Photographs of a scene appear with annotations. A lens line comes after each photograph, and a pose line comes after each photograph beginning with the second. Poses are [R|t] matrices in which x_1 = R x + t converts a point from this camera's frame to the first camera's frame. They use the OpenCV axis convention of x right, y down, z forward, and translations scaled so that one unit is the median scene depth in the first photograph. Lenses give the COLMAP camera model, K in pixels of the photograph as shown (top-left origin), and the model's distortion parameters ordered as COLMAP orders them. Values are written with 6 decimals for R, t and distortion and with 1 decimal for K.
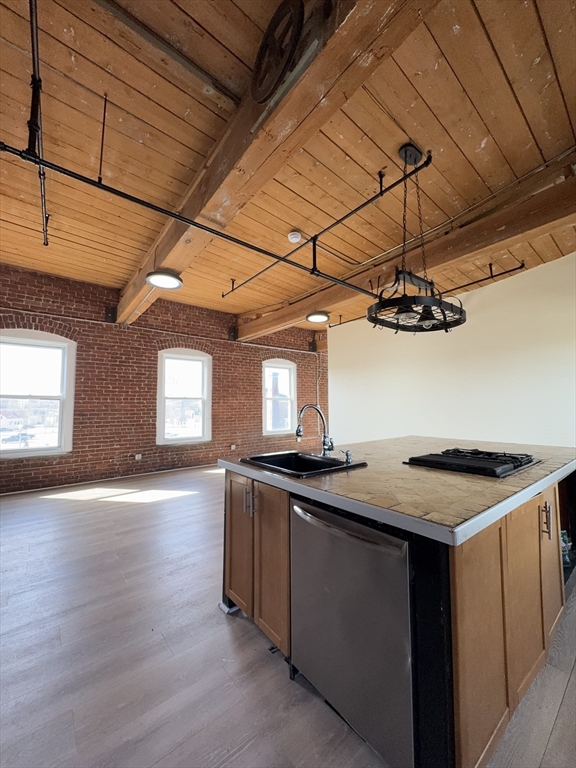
lens RADIAL K [[321.7, 0, 285.0], [0, 321.7, 382.7], [0, 0, 1]] dist [0.000056, 0.000226]
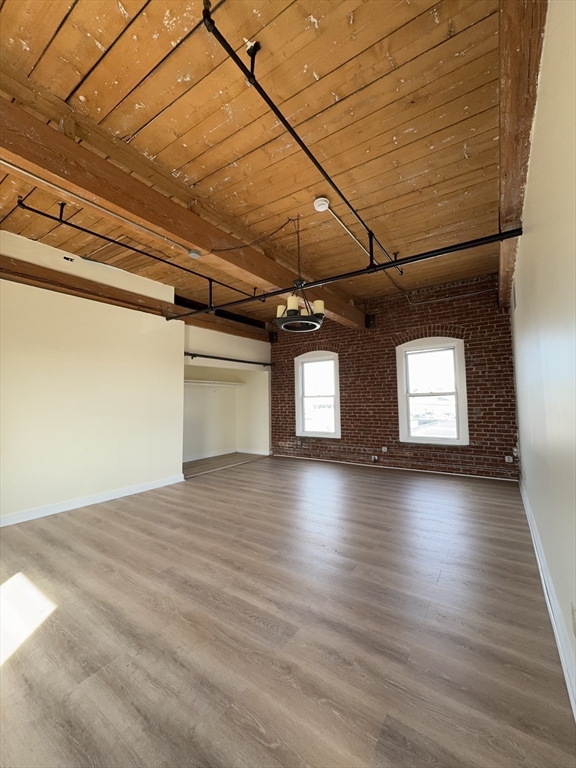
lens RADIAL K [[321.7, 0, 285.0], [0, 321.7, 382.7], [0, 0, 1]] dist [0.000056, 0.000226]
pose [[0.292441, -0.062113, -0.954264, 0.455891], [0.077399, 0.996152, -0.041120, 0.025315], [0.953146, -0.061834, 0.296123, 0.377666]]
